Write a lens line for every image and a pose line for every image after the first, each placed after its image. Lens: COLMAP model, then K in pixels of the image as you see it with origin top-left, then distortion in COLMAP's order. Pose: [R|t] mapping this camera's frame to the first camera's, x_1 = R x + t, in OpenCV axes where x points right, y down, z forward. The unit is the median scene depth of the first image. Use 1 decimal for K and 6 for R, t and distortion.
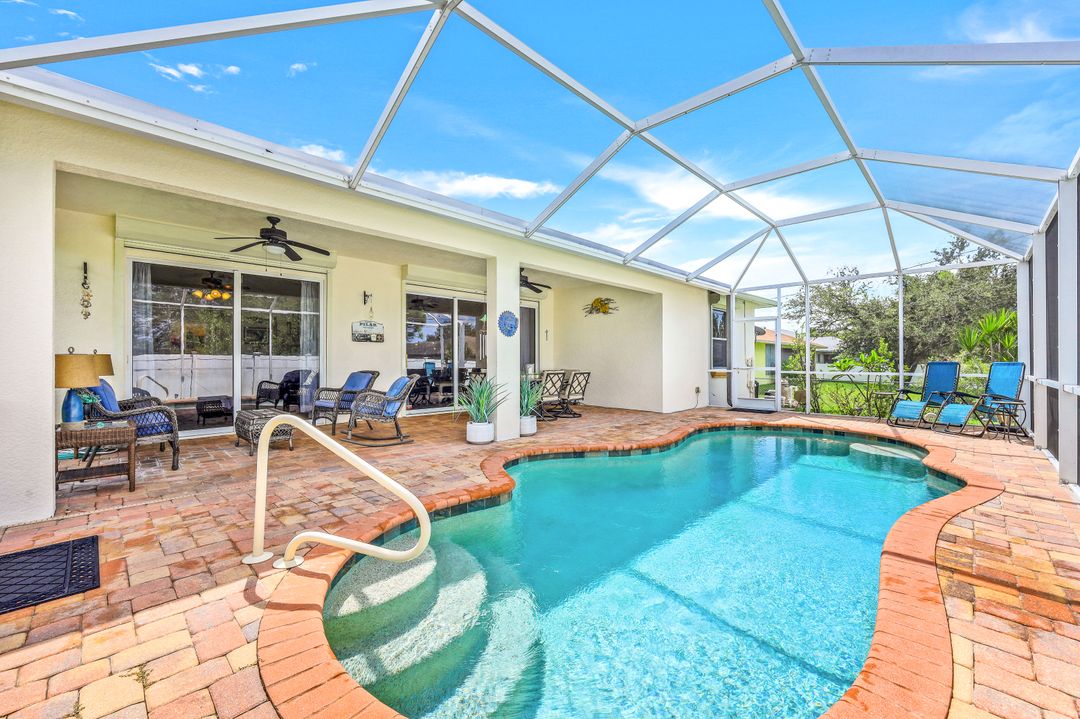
lens RADIAL K [[439.4, 0, 540.0], [0, 439.4, 359.5], [0, 0, 1]] dist [-0.001187, -0.000048]
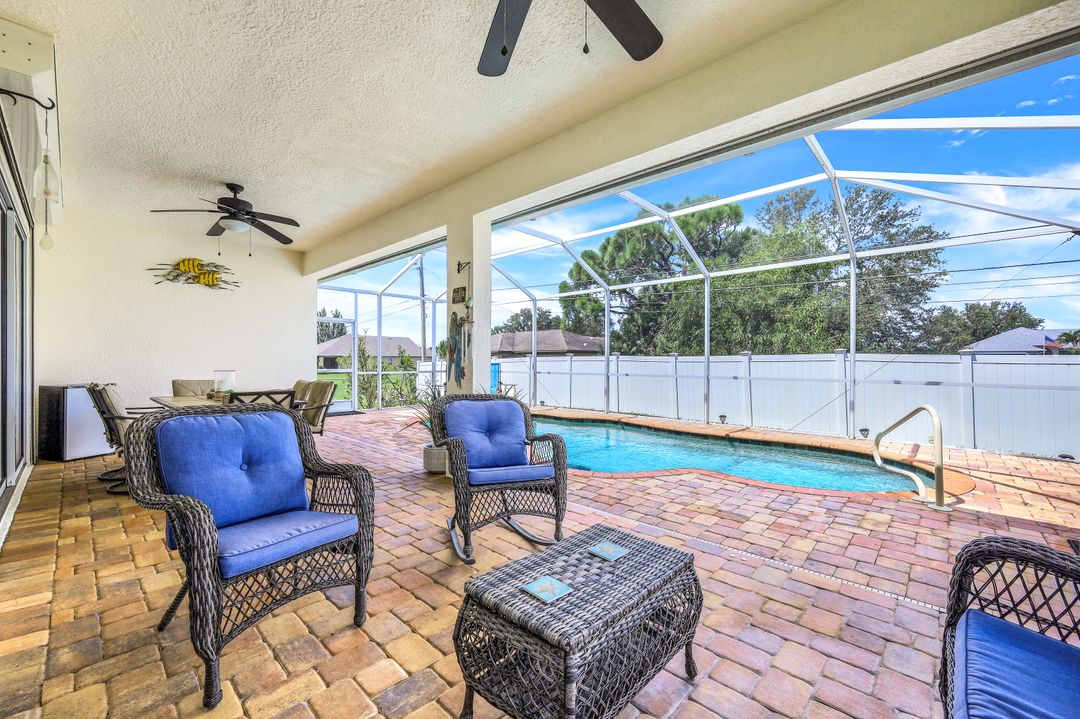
lens RADIAL K [[439.4, 0, 540.0], [0, 439.4, 359.5], [0, 0, 1]] dist [-0.001187, -0.000048]
pose [[-0.028525, 0.003591, 0.999587, -0.892692], [-0.006238, 0.999973, -0.003771, -0.006518], [-0.999574, -0.006343, -0.028502, 1.029335]]
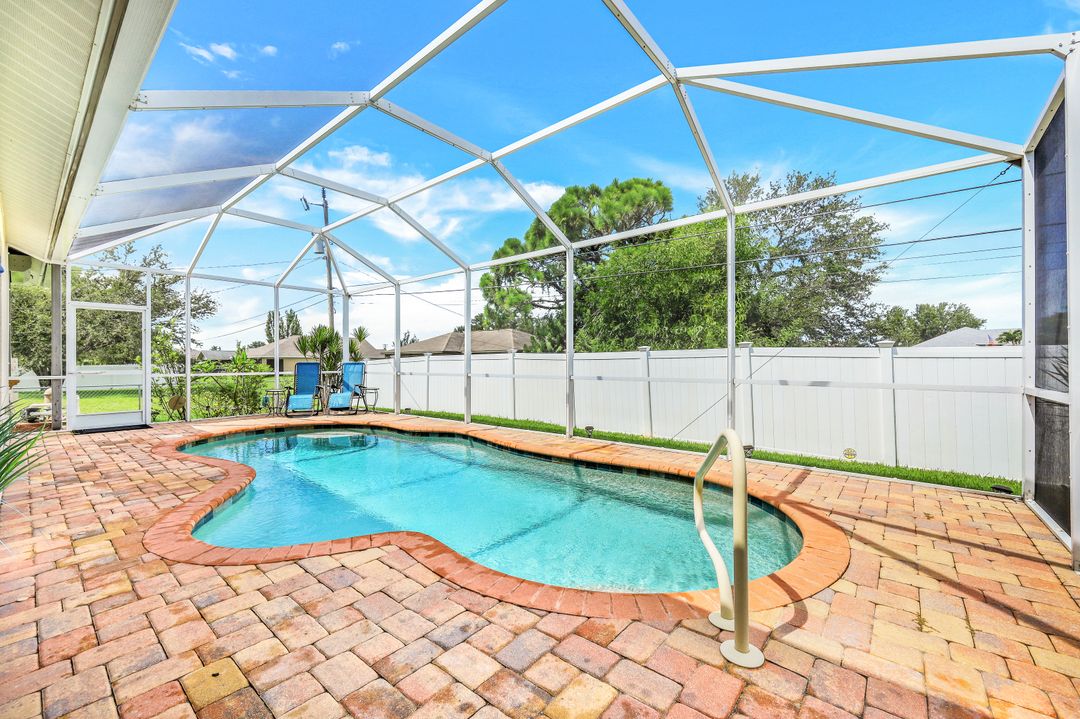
lens RADIAL K [[439.4, 0, 540.0], [0, 439.4, 359.5], [0, 0, 1]] dist [-0.001187, -0.000048]
pose [[-0.087833, 0.006379, 0.996115, -0.564830], [-0.001190, 0.999978, -0.006509, 0.004284], [-0.996135, -0.001757, -0.087823, 0.601144]]
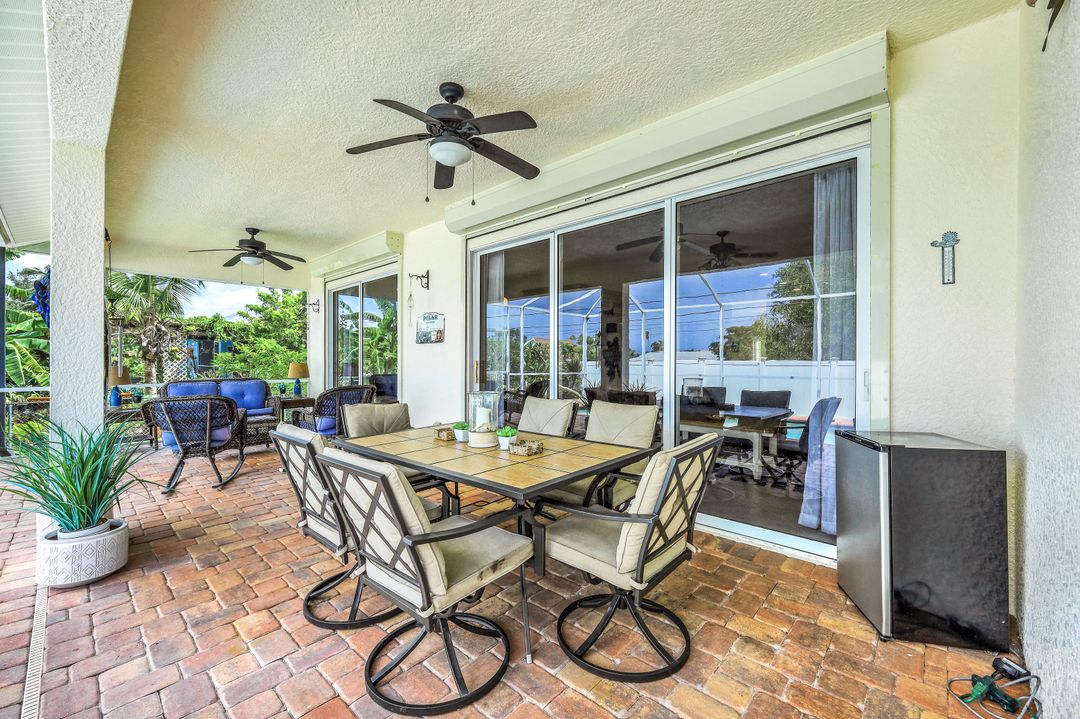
lens RADIAL K [[411.4, 0, 540.0], [0, 411.4, 359.5], [0, 0, 1]] dist [-0.043755, -0.000010]
pose [[0.073849, -0.007614, -0.997240, 0.380048], [0.002218, 0.999970, -0.007470, -0.013242], [0.997267, -0.001661, 0.073864, 1.625623]]
